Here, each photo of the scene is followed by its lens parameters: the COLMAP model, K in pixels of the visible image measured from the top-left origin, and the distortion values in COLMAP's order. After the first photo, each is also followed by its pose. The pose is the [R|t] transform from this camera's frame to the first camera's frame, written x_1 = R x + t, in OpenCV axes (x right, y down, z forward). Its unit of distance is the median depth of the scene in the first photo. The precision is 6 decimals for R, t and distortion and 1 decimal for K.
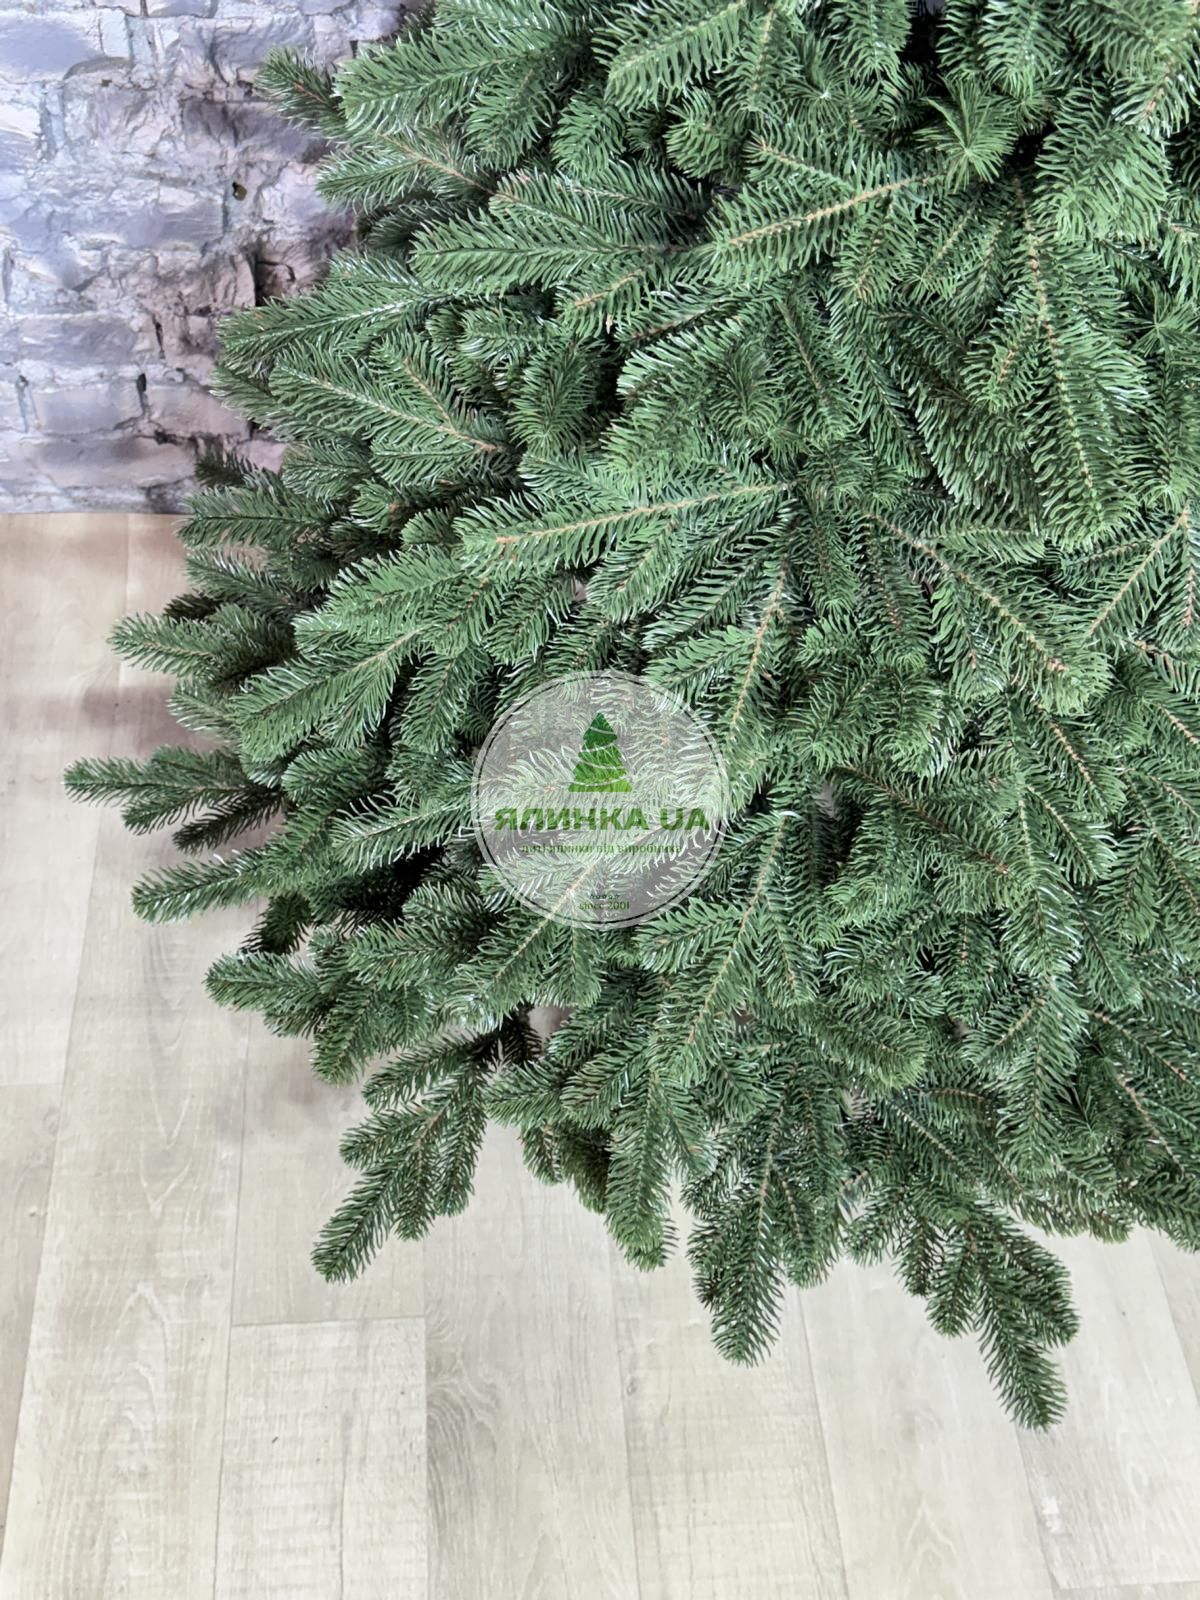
lens RADIAL K [[1835.4, 0, 600.0], [0, 1835.4, 800.0], [0, 0, 1]] dist [0.156302, -0.330331]
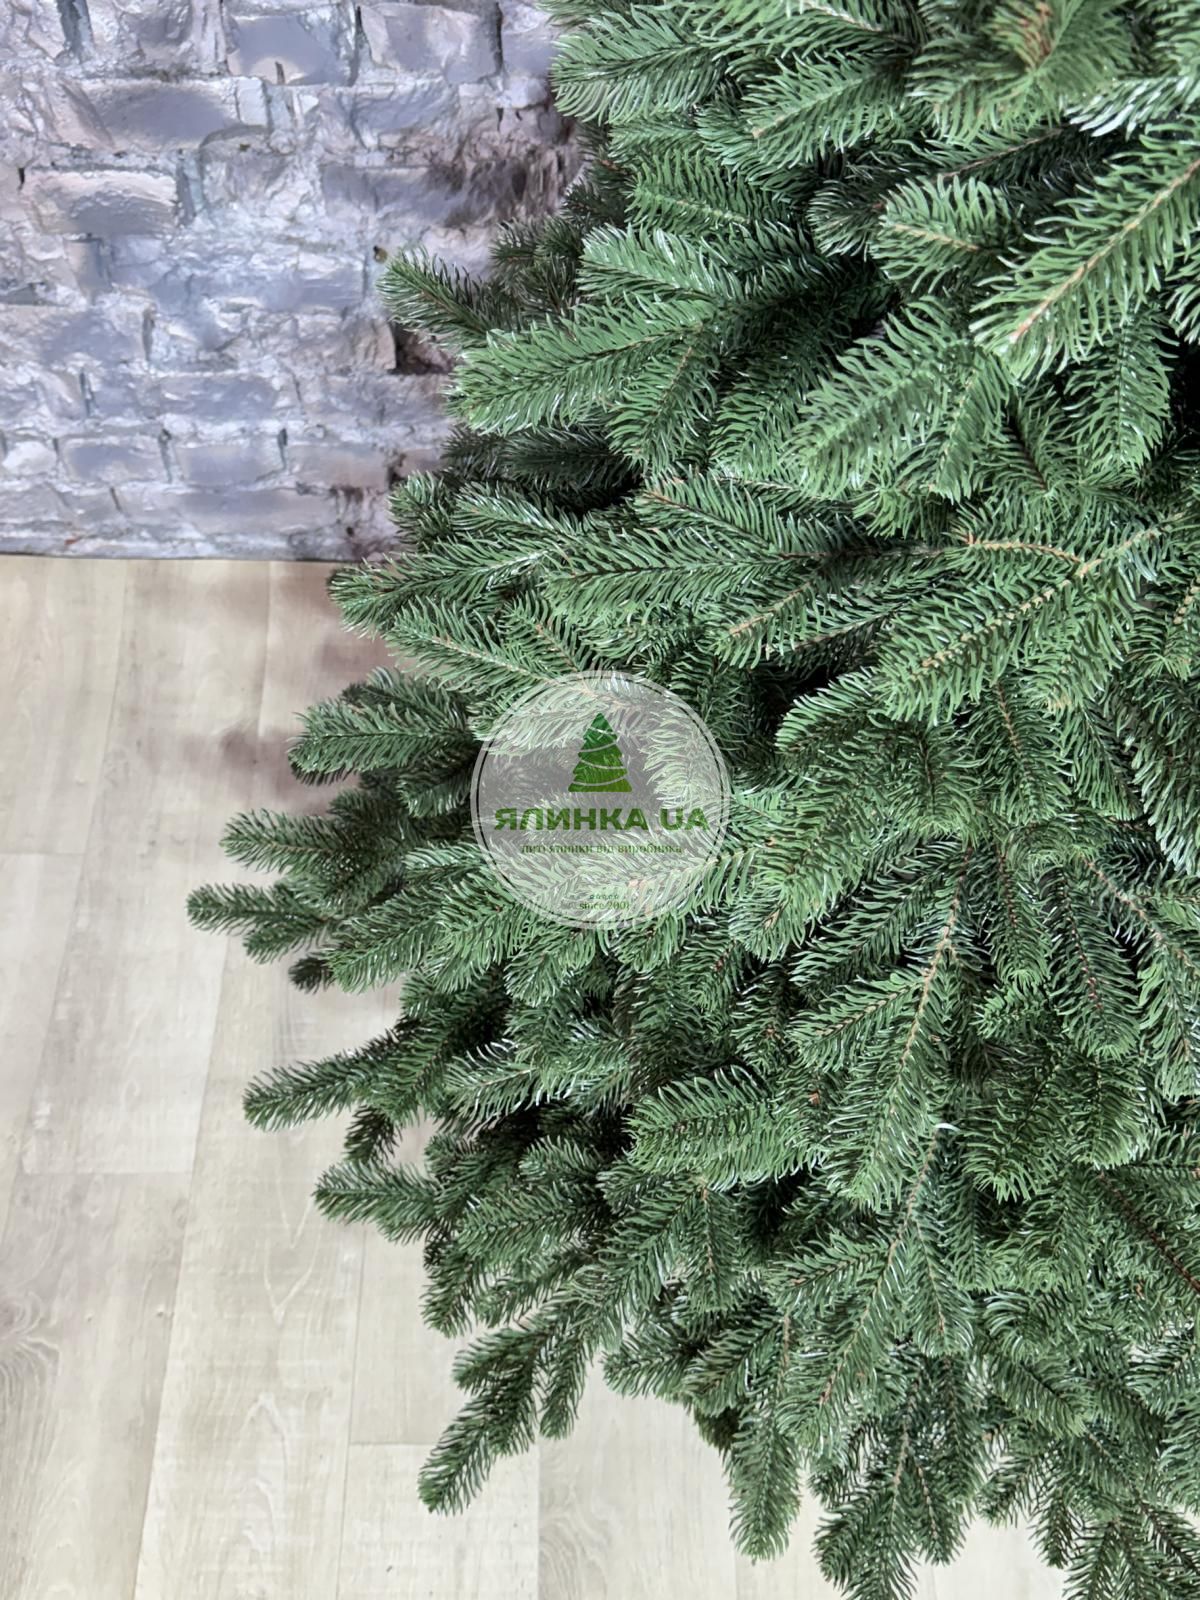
lens RADIAL K [[1651.4, 0, 600.0], [0, 1651.4, 800.0], [0, 0, 1]] dist [0.161749, -0.377301]
pose [[0.996914, 0.034386, -0.070570, -0.009780], [-0.027335, 0.994756, 0.098555, -0.155663], [0.073589, -0.096322, 0.992626, 0.135692]]
